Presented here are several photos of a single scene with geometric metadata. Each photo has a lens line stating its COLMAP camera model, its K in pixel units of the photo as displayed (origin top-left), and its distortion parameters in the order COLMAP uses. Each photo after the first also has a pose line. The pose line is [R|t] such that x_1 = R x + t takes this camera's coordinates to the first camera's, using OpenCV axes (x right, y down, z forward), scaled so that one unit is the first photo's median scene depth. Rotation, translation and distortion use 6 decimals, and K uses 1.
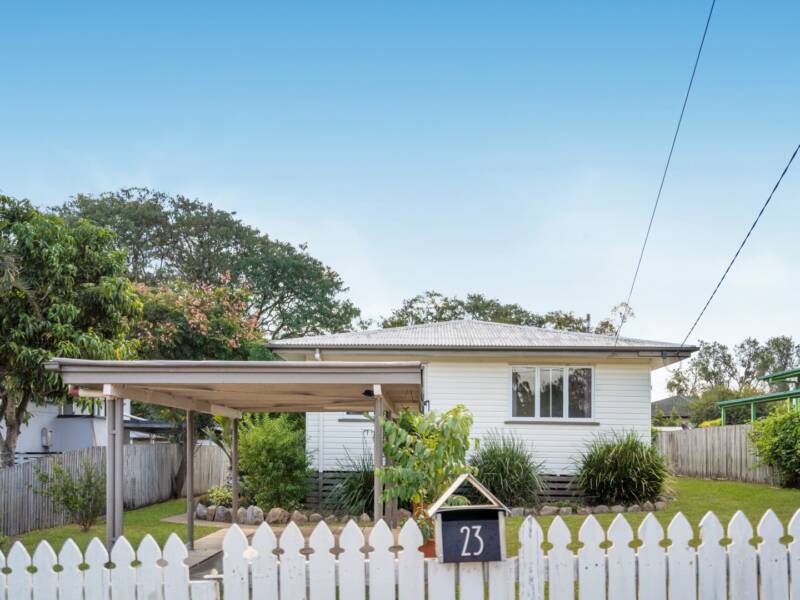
lens RADIAL K [[699.8, 0, 399.9], [0, 699.8, 300.9], [0, 0, 1]] dist [-0.000958, -0.003677]
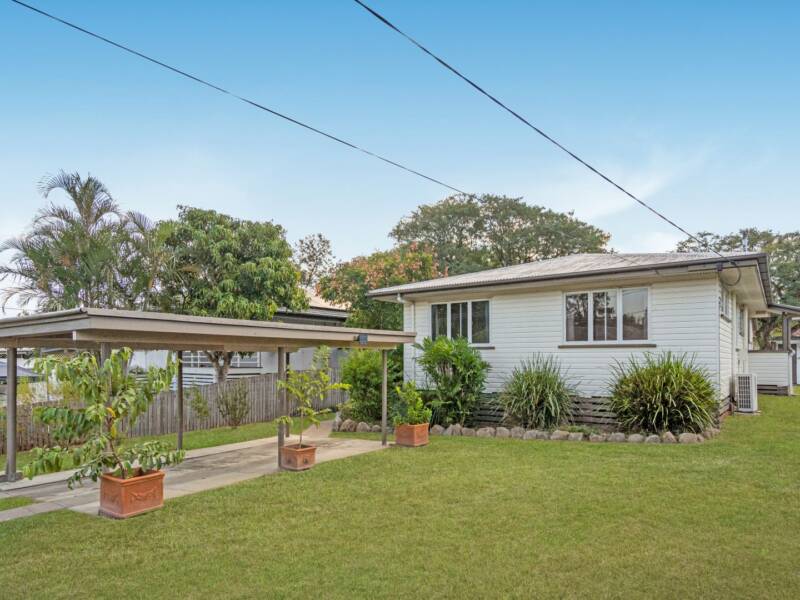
lens RADIAL K [[468.1, 0, 400.0], [0, 468.1, 298.7], [0, 0, 1]] dist [-0.009701, -0.001163]
pose [[0.849189, -0.080269, -0.521952, 0.321635], [0.121891, 0.991485, 0.045834, 0.038945], [0.513829, -0.102543, 0.851742, 0.275818]]
